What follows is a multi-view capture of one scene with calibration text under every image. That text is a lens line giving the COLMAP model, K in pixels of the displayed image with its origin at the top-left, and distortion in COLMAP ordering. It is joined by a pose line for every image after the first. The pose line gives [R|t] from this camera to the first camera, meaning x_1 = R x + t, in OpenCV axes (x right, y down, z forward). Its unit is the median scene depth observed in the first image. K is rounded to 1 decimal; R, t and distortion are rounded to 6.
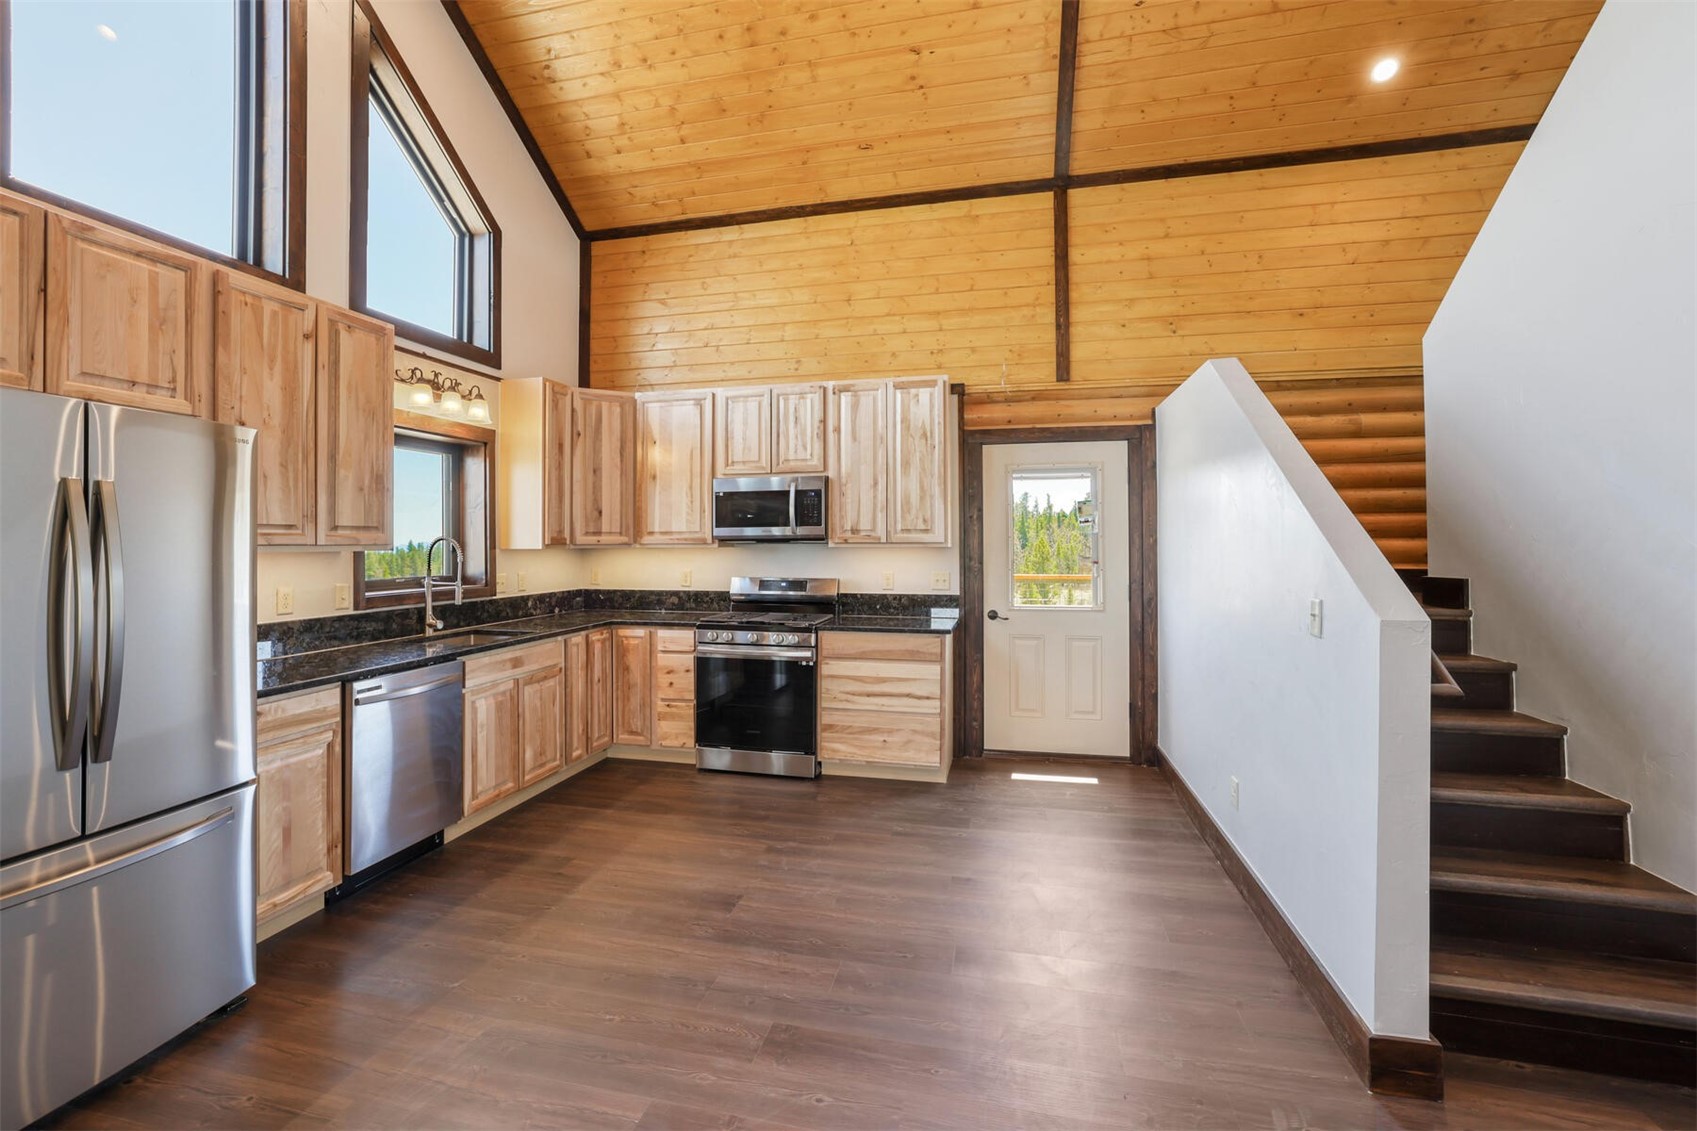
lens RADIAL K [[743.0, 0, 845.2], [0, 743.0, 534.0], [0, 0, 1]] dist [-0.042976, 0.027277]
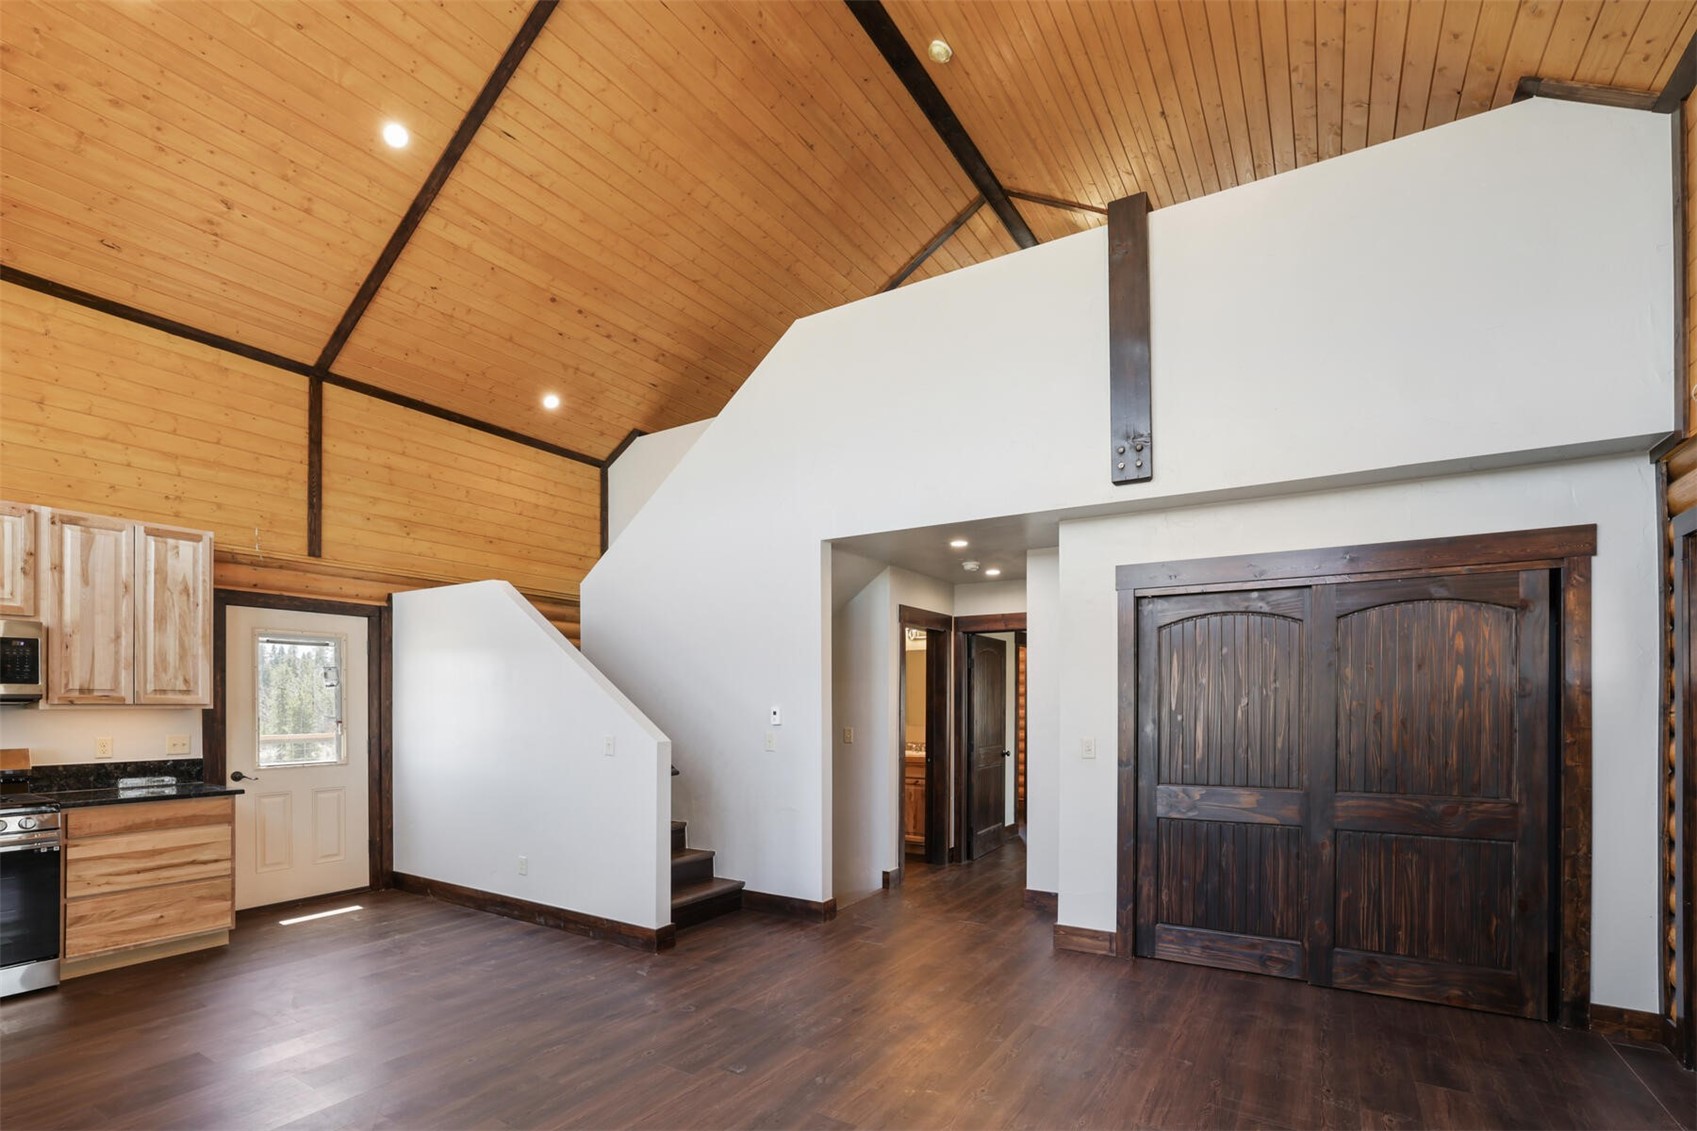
lens RADIAL K [[788.3, 0, 850.8], [0, 788.3, 705.7], [0, 0, 1]] dist [-0.000498, 0.000031]
pose [[0.305742, -0.000342, 0.952114, -0.581248], [-0.018473, 0.999810, 0.006291, -0.008601], [-0.951935, -0.019512, 0.305677, -0.117153]]
